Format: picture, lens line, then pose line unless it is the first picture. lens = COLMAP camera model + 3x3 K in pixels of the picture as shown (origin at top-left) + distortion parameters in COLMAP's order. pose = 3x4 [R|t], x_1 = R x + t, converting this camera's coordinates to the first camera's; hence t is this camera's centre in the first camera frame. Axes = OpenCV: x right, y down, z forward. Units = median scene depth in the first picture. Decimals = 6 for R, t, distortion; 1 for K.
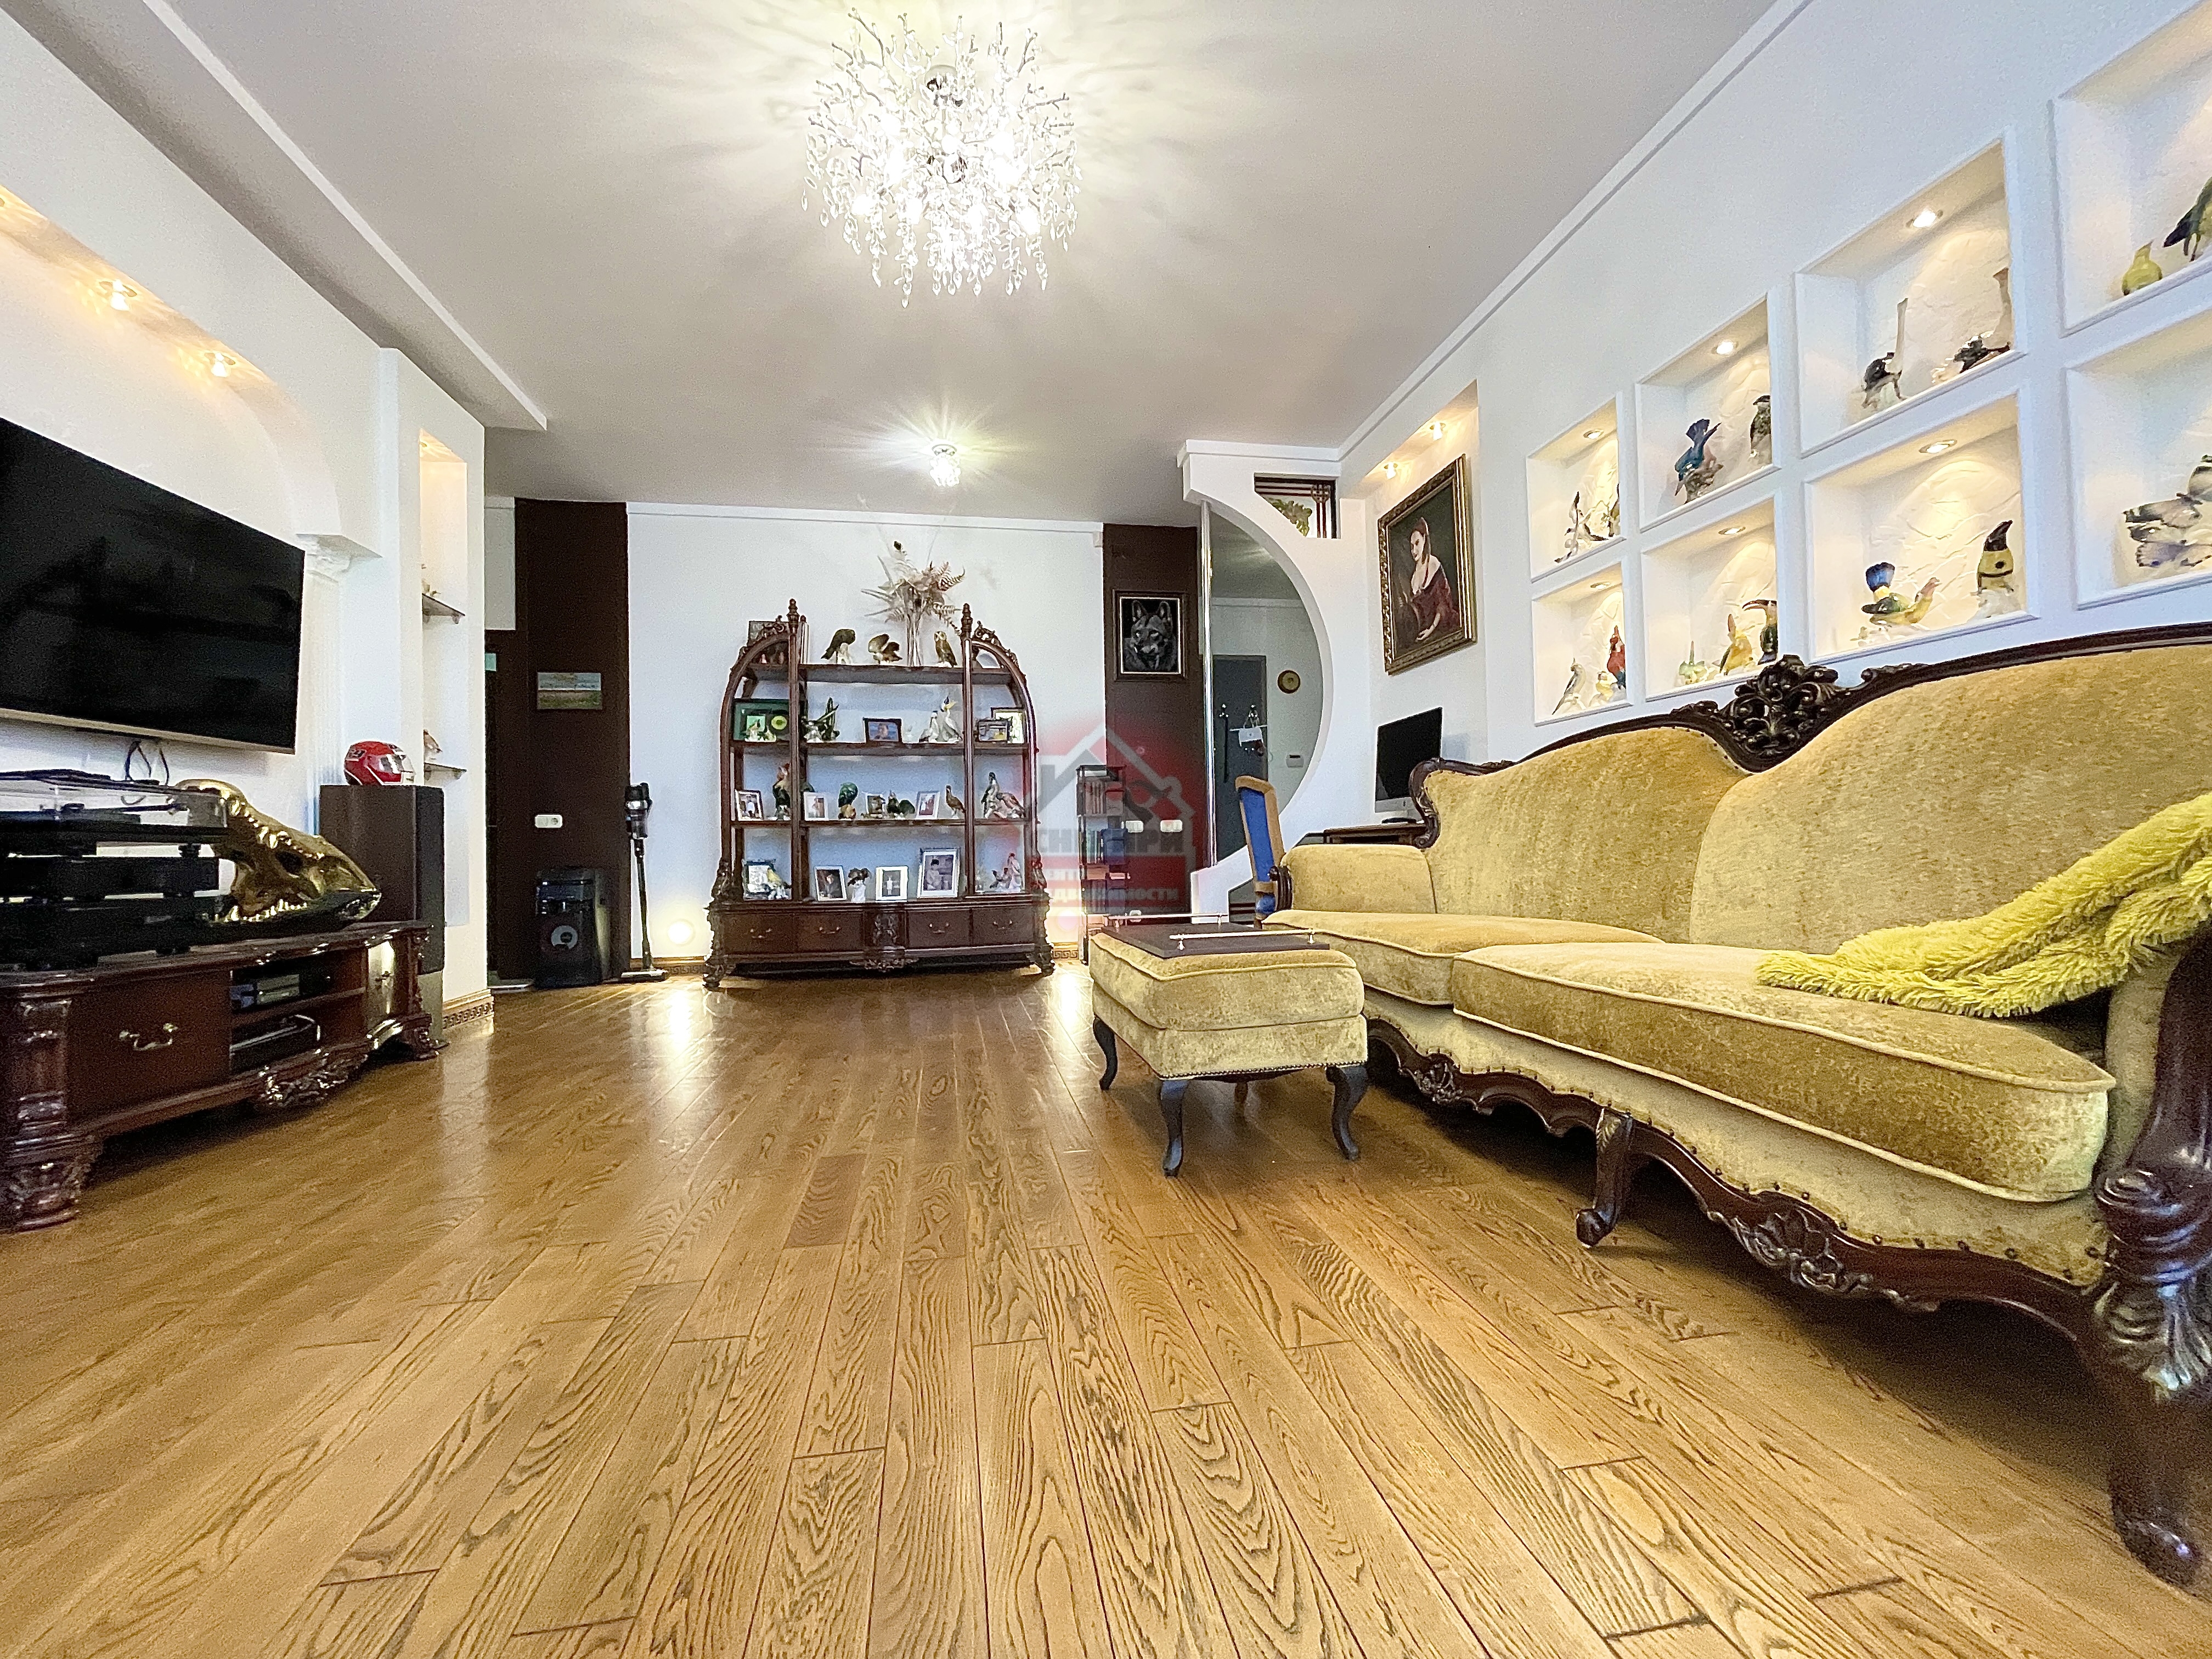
lens RADIAL K [[891.3, 0, 1098.6], [0, 891.3, 836.0], [0, 0, 1]] dist [-0.000989, -0.000761]
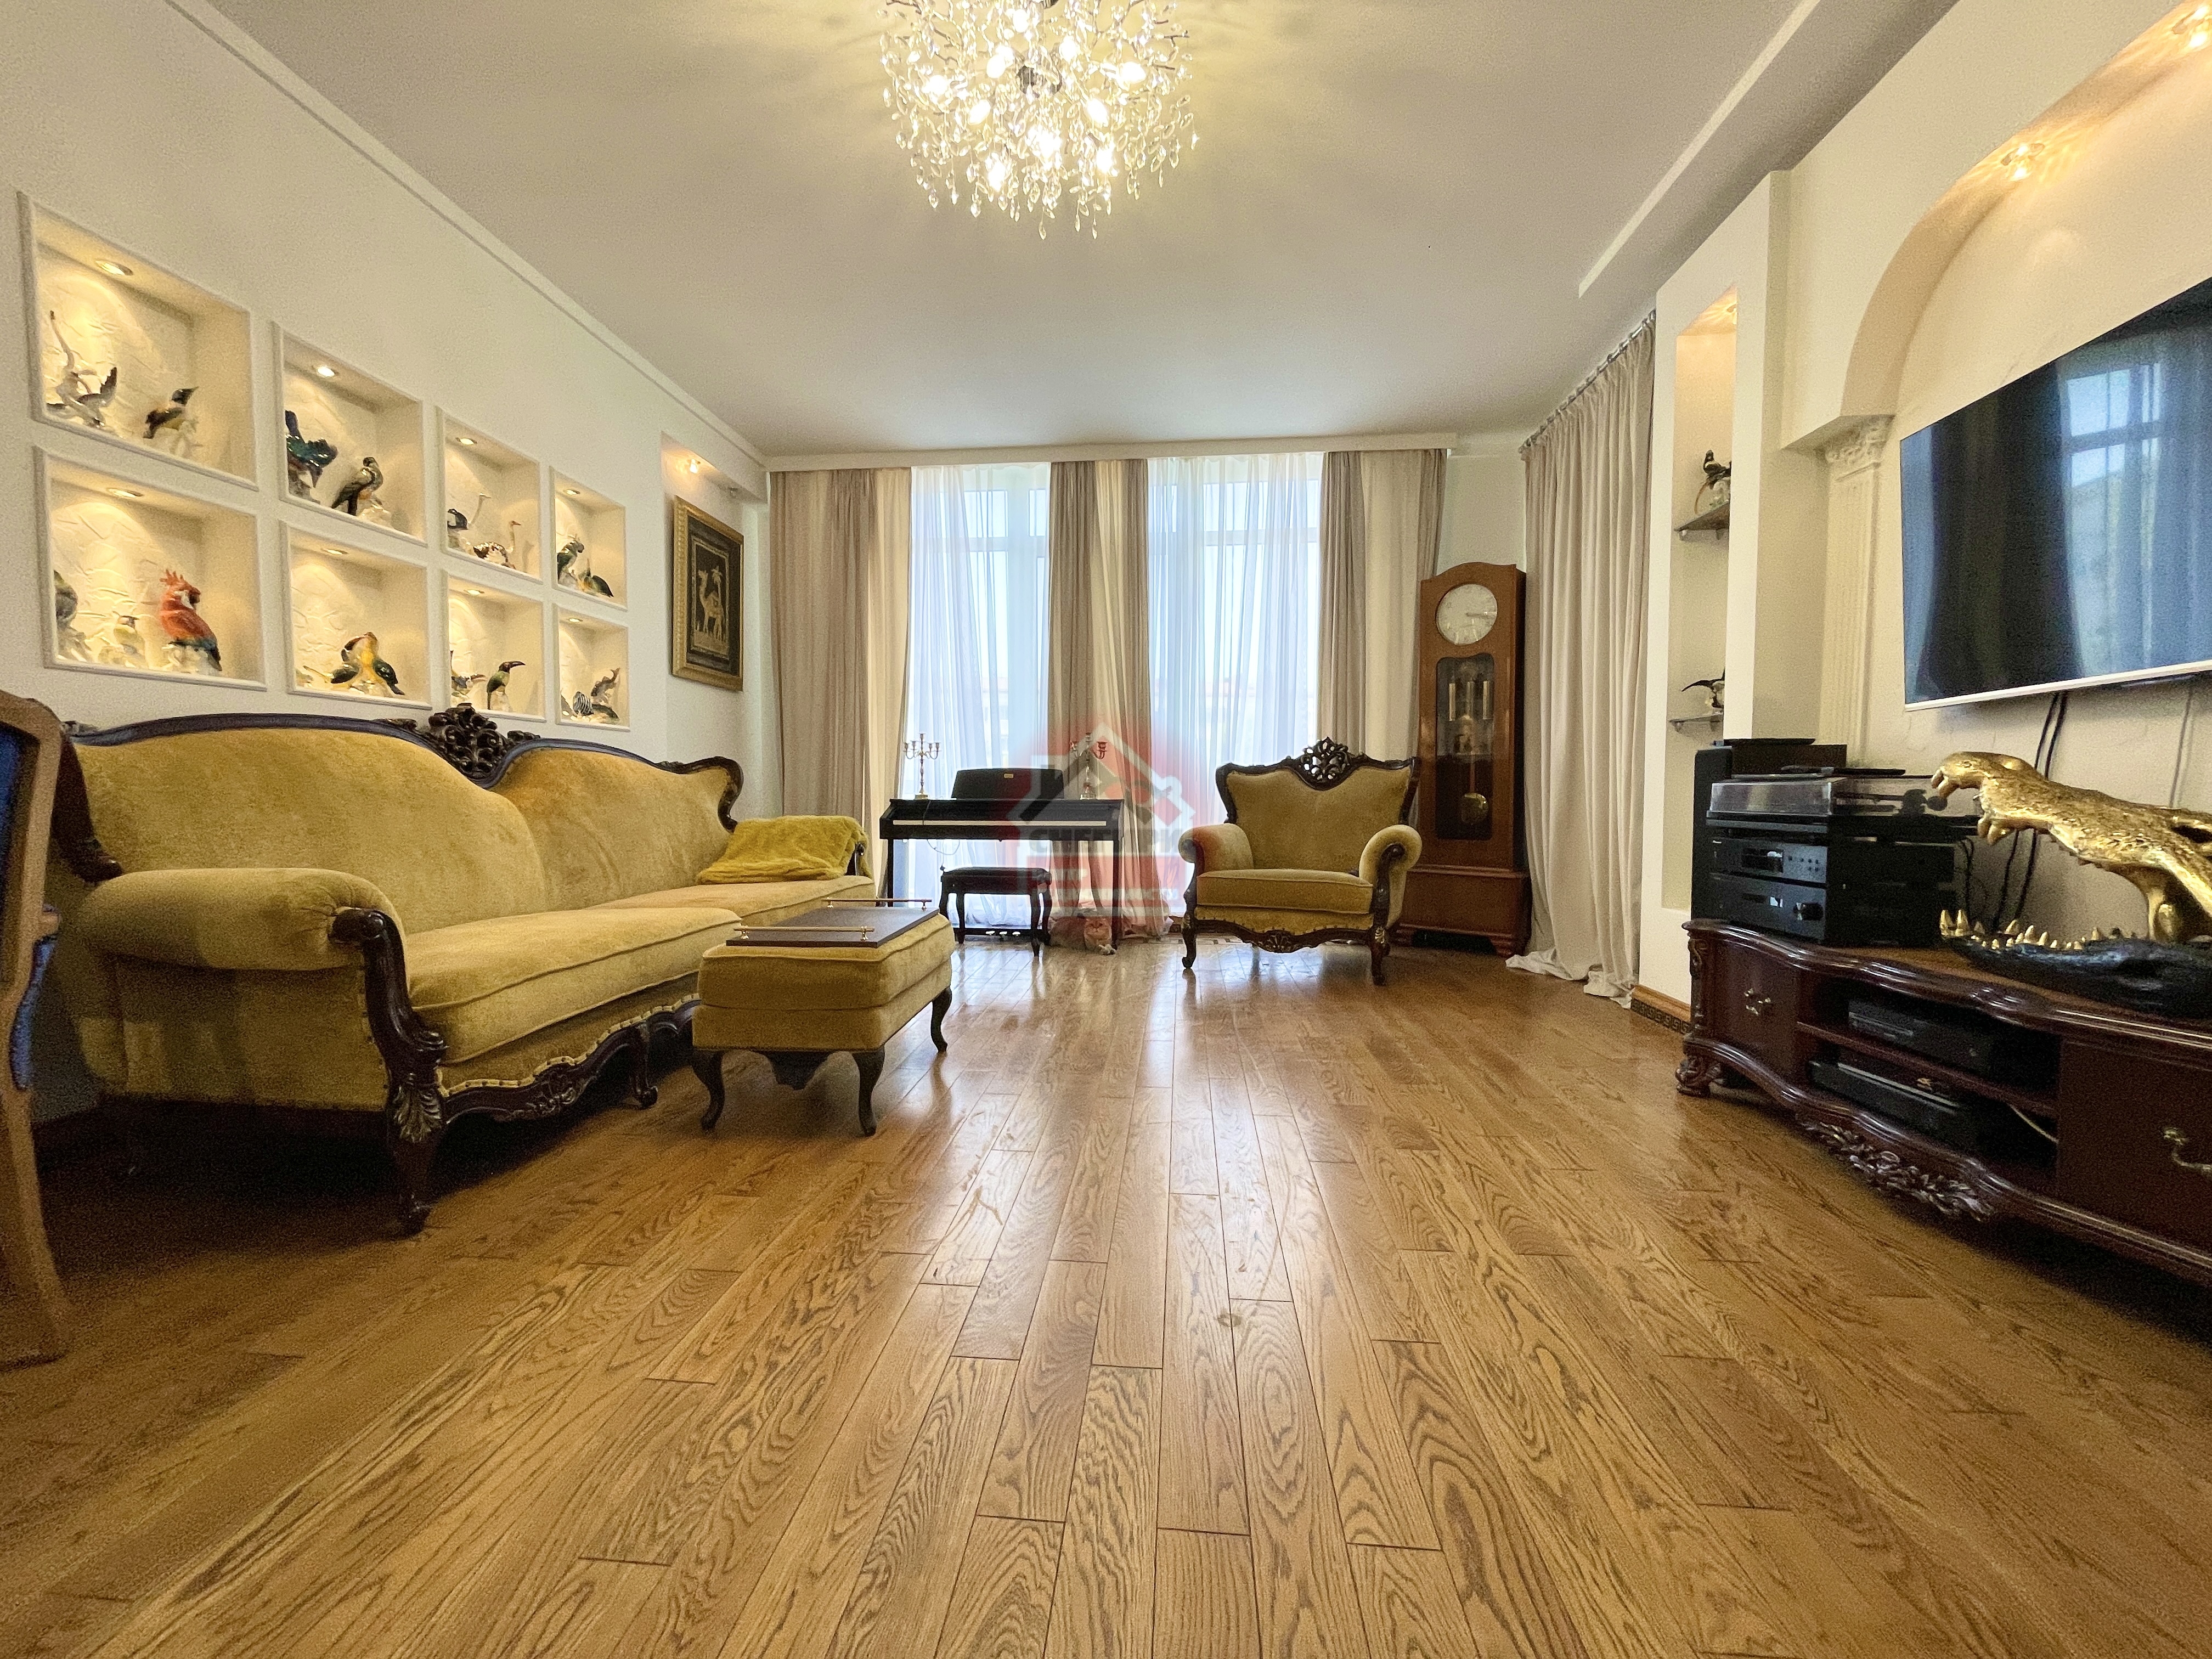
lens RADIAL K [[891.3, 0, 1097.9], [0, 891.3, 831.4], [0, 0, 1]] dist [-0.000989, -0.000761]
pose [[-0.964198, 0.008506, 0.265048, -0.234894], [0.014663, 0.999666, 0.021260, -0.011113], [-0.264778, 0.024385, -0.964001, 0.961216]]
